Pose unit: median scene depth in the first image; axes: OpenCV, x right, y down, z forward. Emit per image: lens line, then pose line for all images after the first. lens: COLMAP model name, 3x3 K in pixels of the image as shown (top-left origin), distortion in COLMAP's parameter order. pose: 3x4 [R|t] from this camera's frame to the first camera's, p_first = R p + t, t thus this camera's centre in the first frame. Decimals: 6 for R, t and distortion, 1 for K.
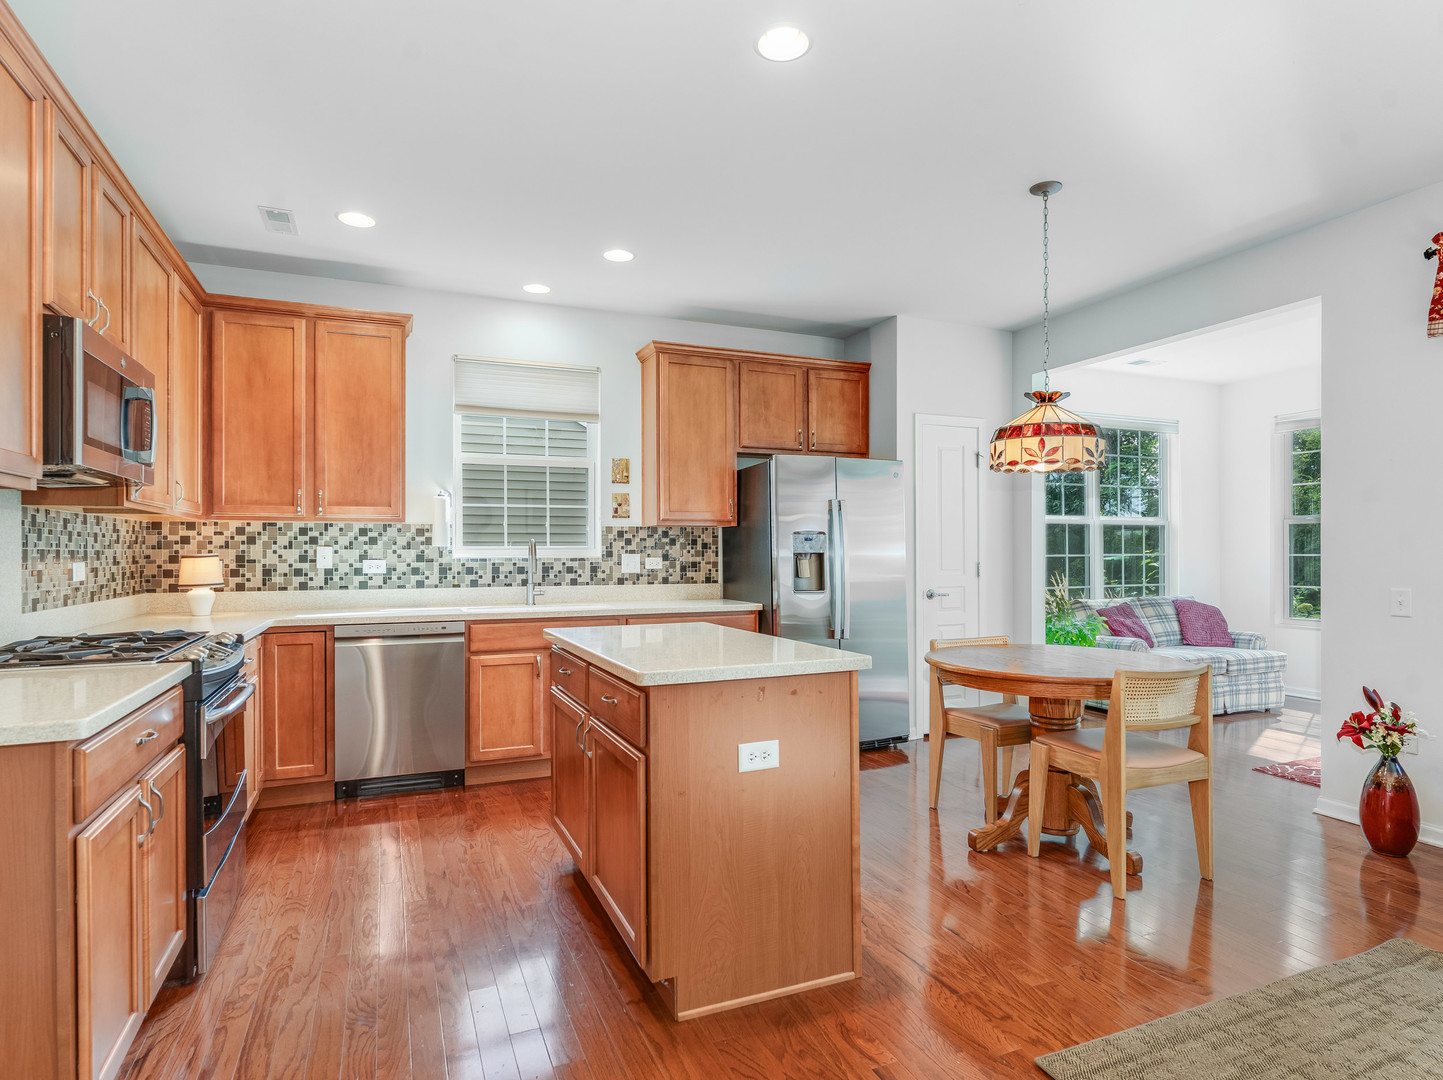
lens RADIAL K [[789.3, 0, 722.1], [0, 789.3, 551.2], [0, 0, 1]] dist [-0.005666, 0.002025]
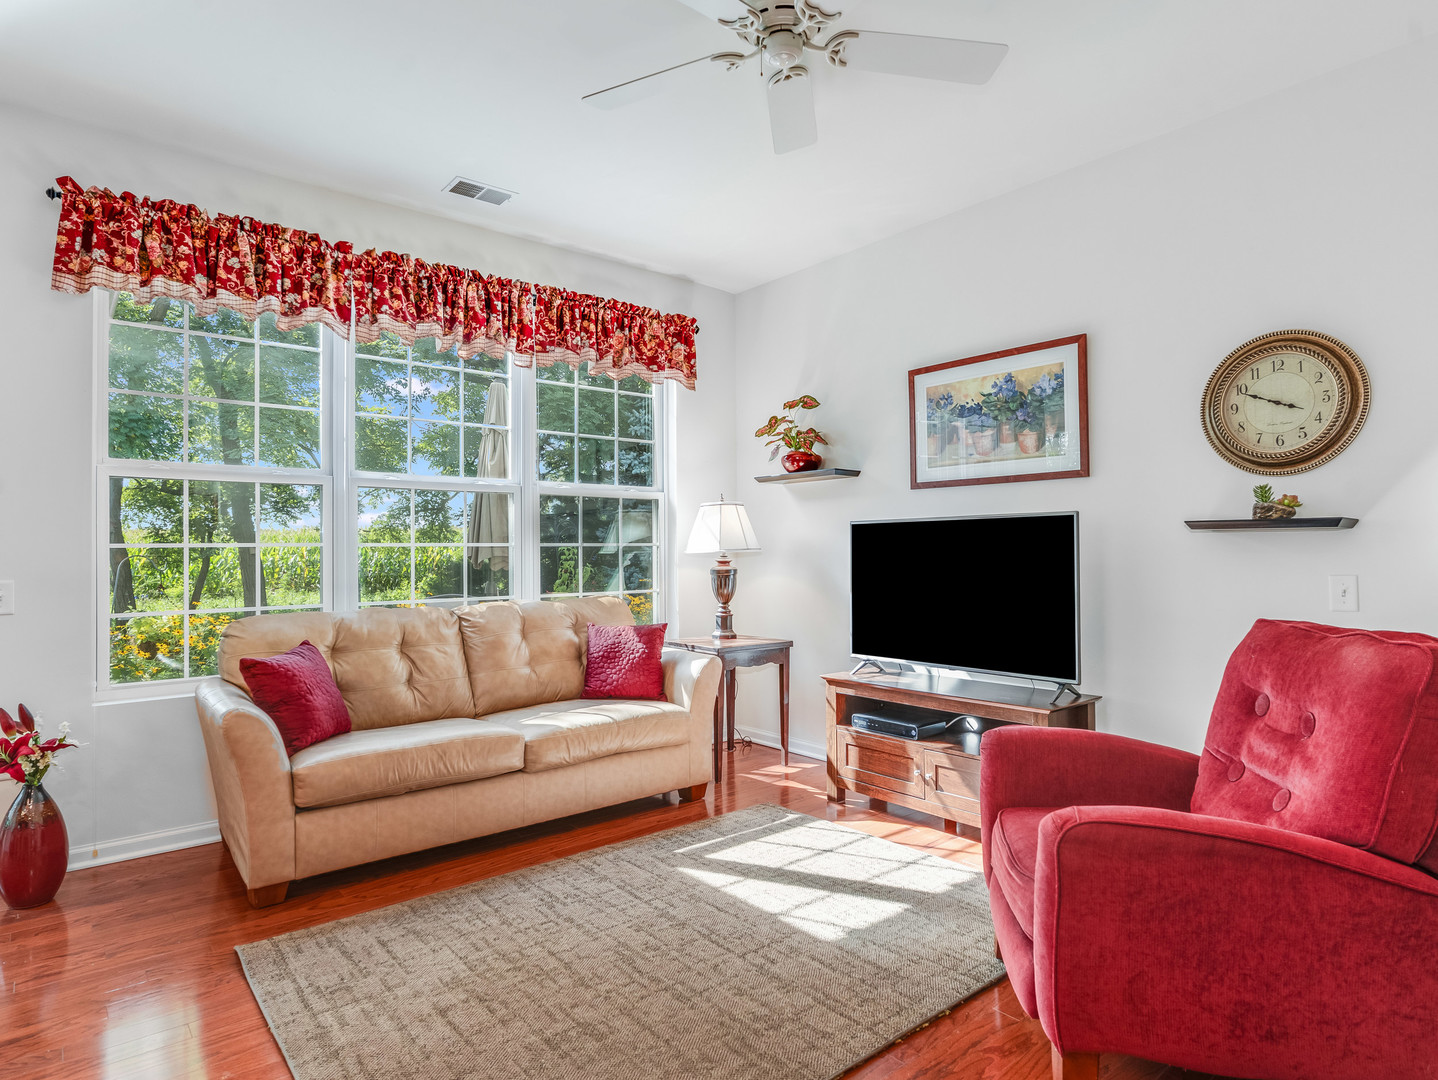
lens RADIAL K [[809.8, 0, 722.5], [0, 809.8, 544.8], [0, 0, 1]] dist [-0.006541, -0.003849]
pose [[-0.286028, 0.011006, 0.958158, -0.126311], [0.005345, 0.999937, -0.009890, 0.018264], [-0.958206, 0.002293, -0.286069, 0.432947]]
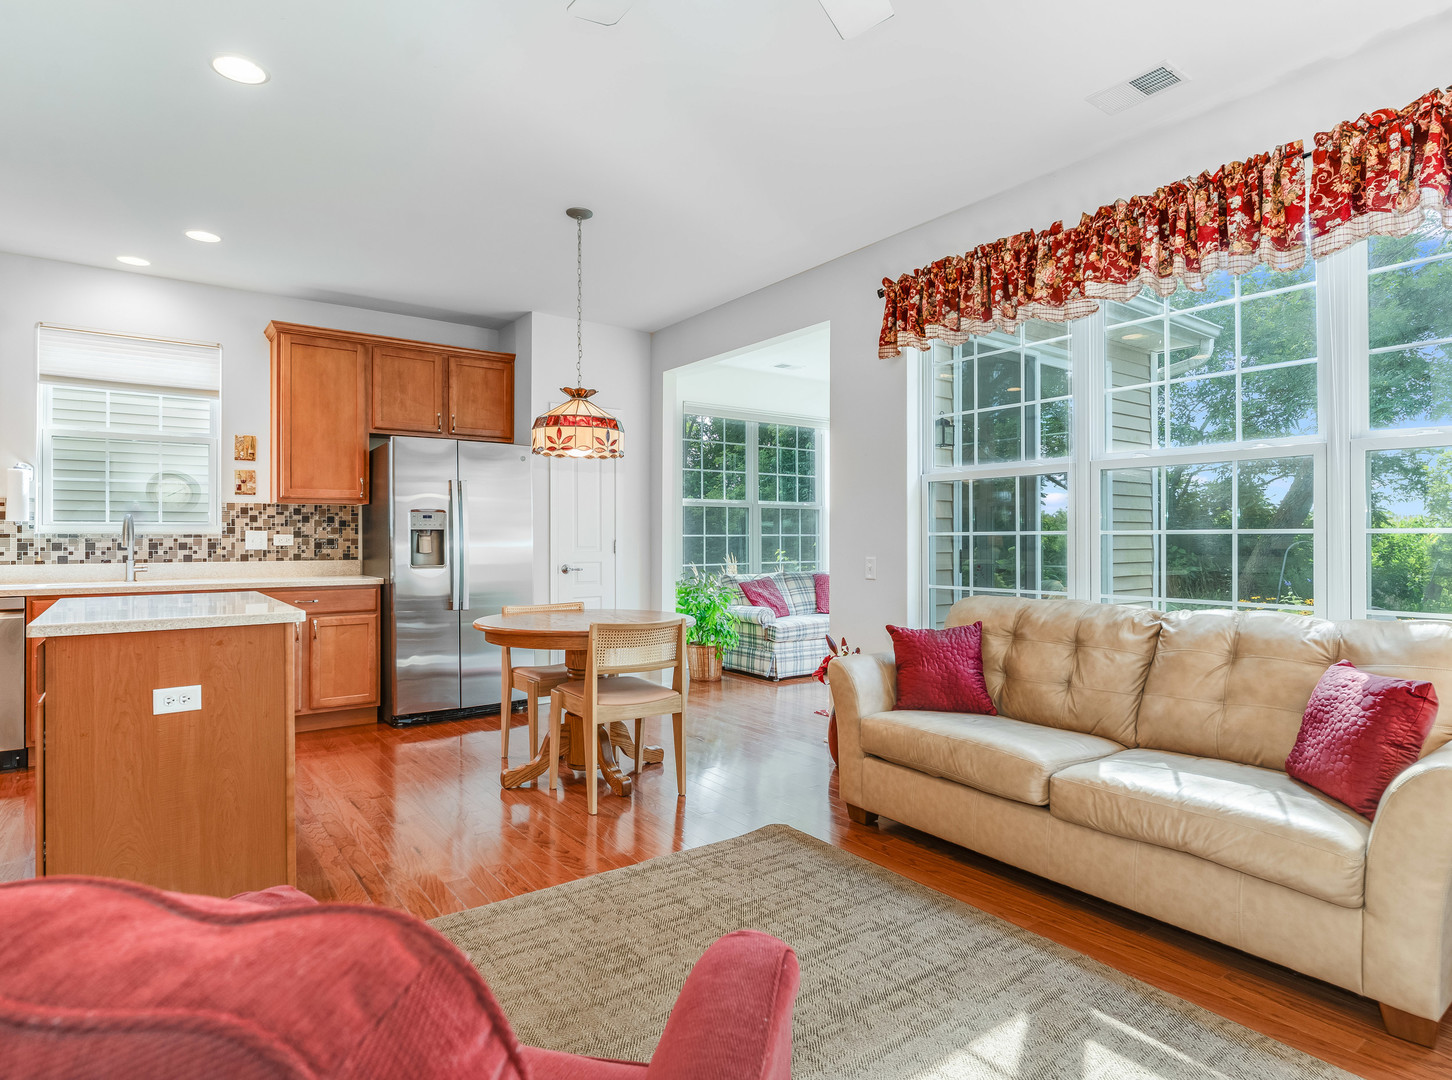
lens RADIAL K [[793.8, 0, 727.1], [0, 793.8, 533.0], [0, 0, 1]] dist [-0.006544, 0.000072]
pose [[0.972165, 0.003357, 0.234273, 0.284429], [-0.002093, 0.999982, -0.005642, 0.013392], [-0.234288, 0.004994, 0.972154, -0.149188]]
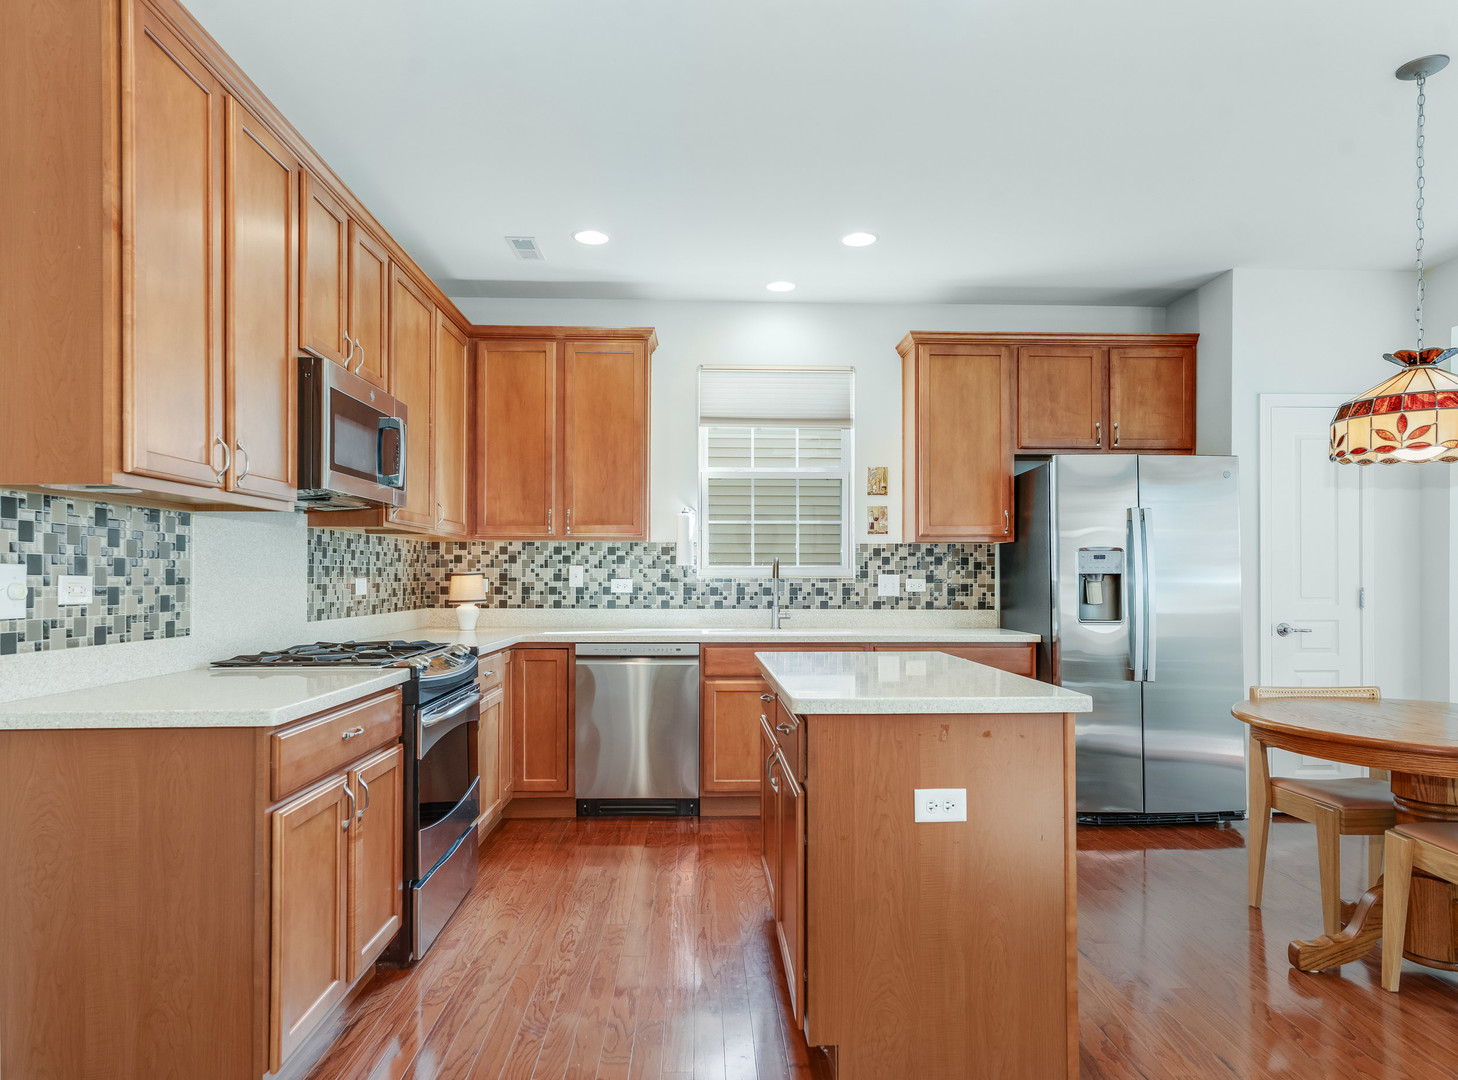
lens RADIAL K [[888.6, 0, 734.2], [0, 888.6, 570.7], [0, 0, 1]] dist [0.003745, 0.009213]
pose [[0.934920, 0.002764, -0.354849, 0.093339], [-0.004646, 0.999979, -0.004453, 0.005325], [0.354829, 0.005812, 0.934913, 0.009296]]
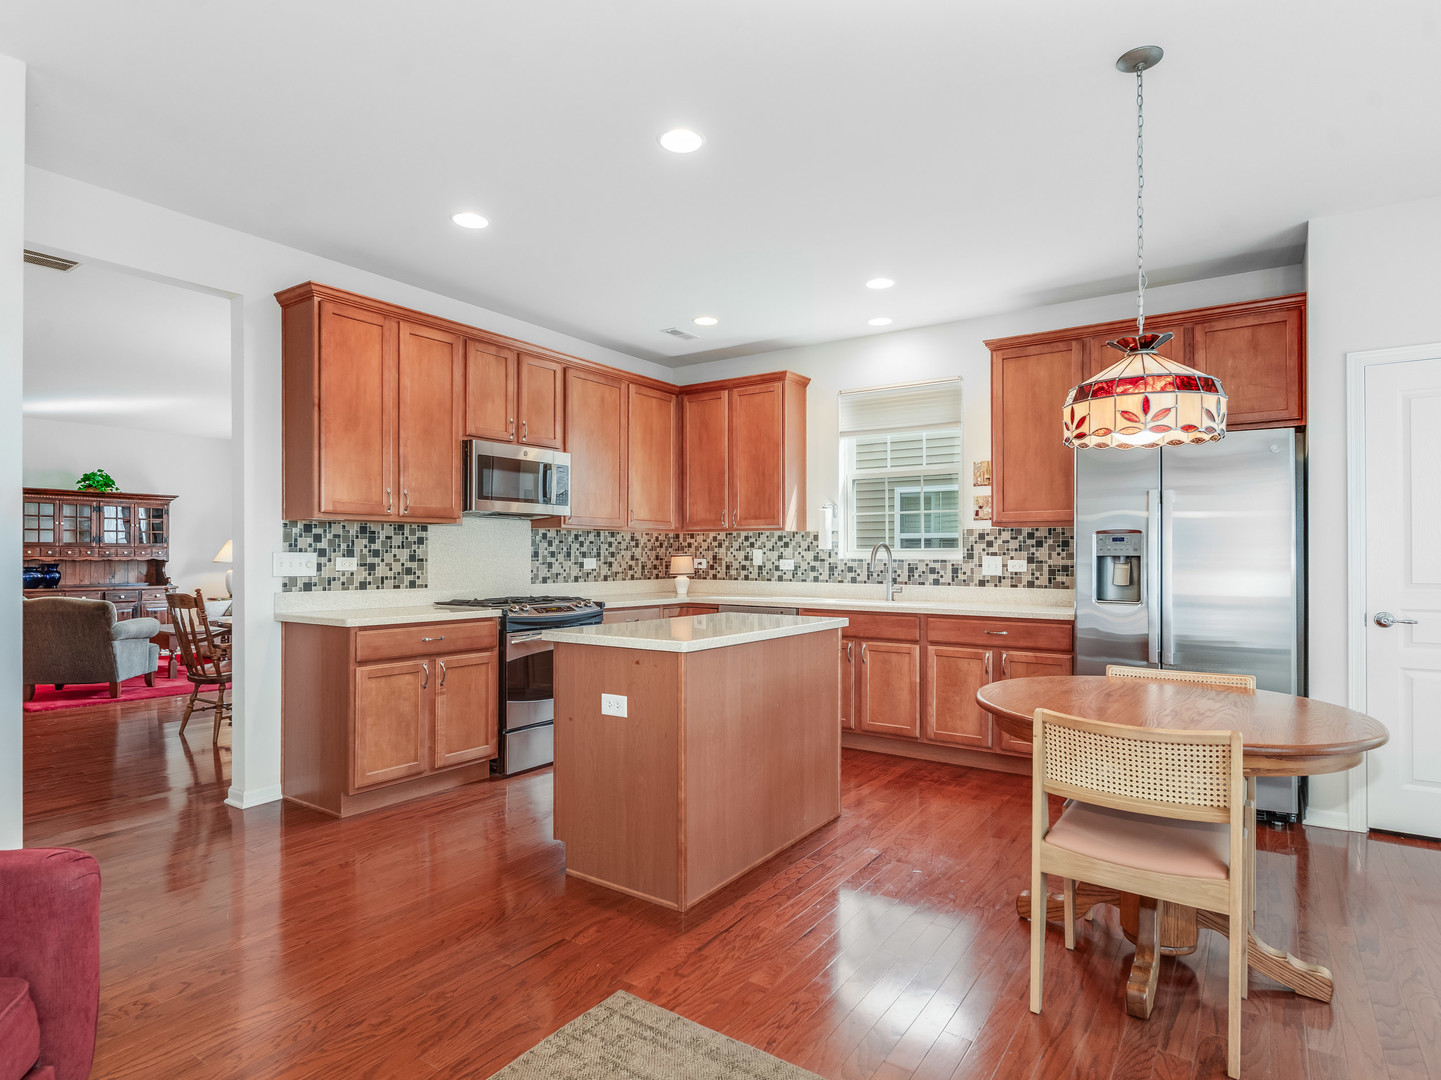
lens RADIAL K [[787.8, 0, 731.3], [0, 787.8, 550.8], [0, 0, 1]] dist [-0.006544, 0.000072]
pose [[0.540007, -0.000398, -0.841660, 0.666329], [-0.002968, 0.999993, -0.002377, 0.000170], [0.841655, 0.003782, 0.540002, 0.232452]]
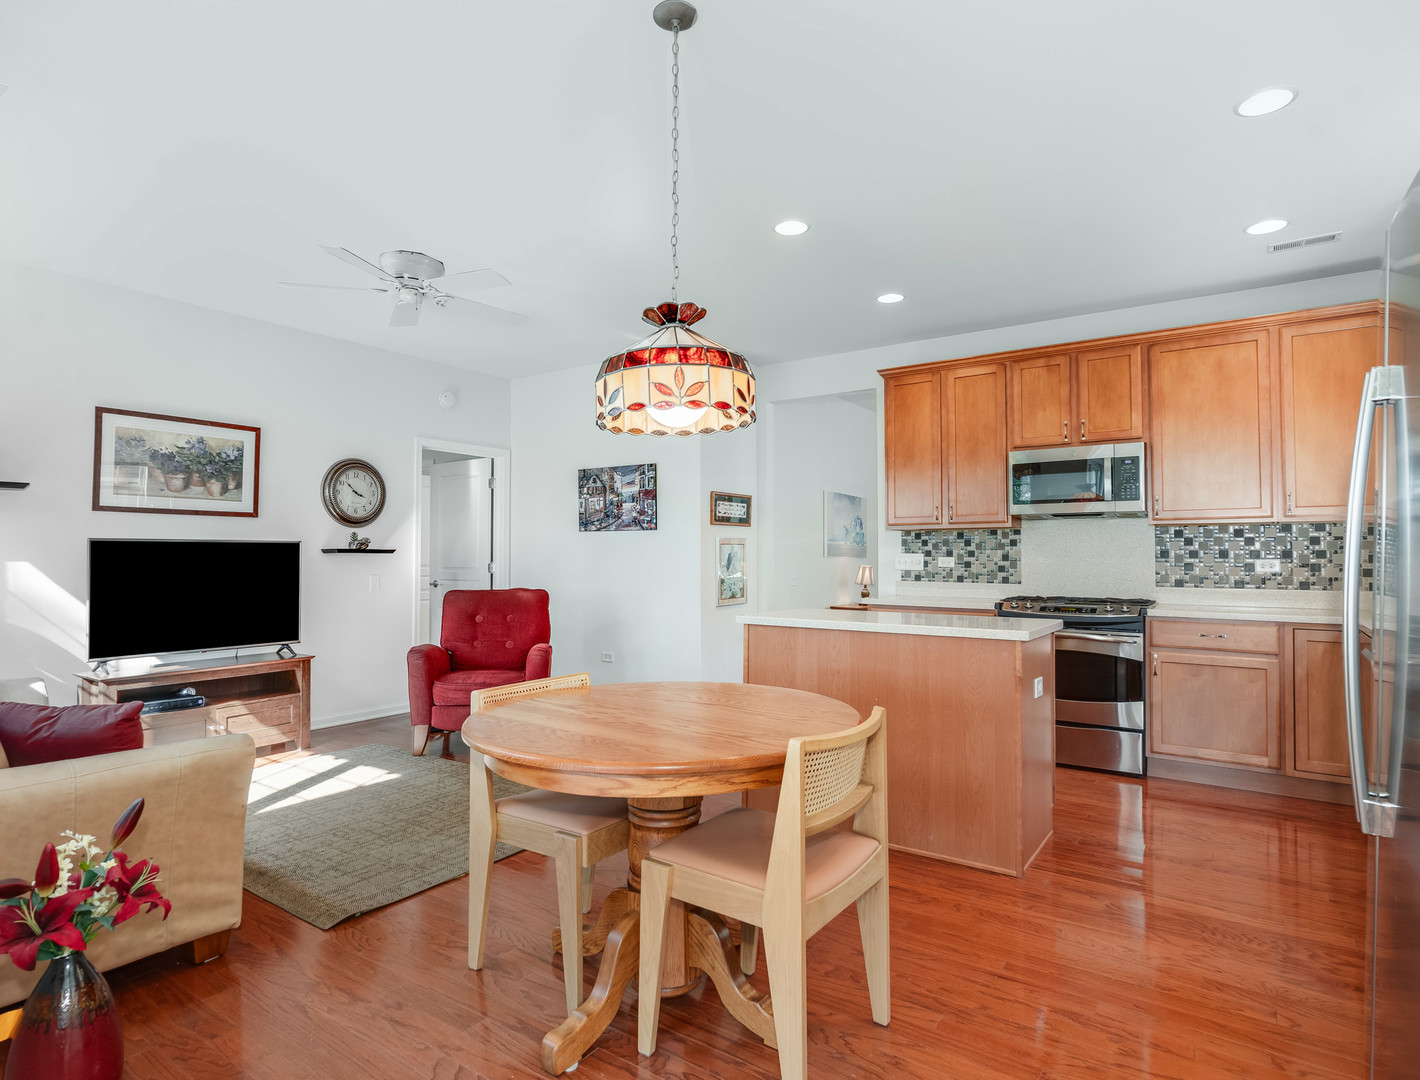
lens RADIAL K [[787.4, 0, 700.7], [0, 787.4, 540.1], [0, 0, 1]] dist [0.004056, -0.000031]
pose [[-0.853955, -0.009436, -0.520261, 0.600199], [0.001194, 0.999797, -0.020094, 0.005207], [0.520345, -0.017780, -0.853771, 1.290083]]
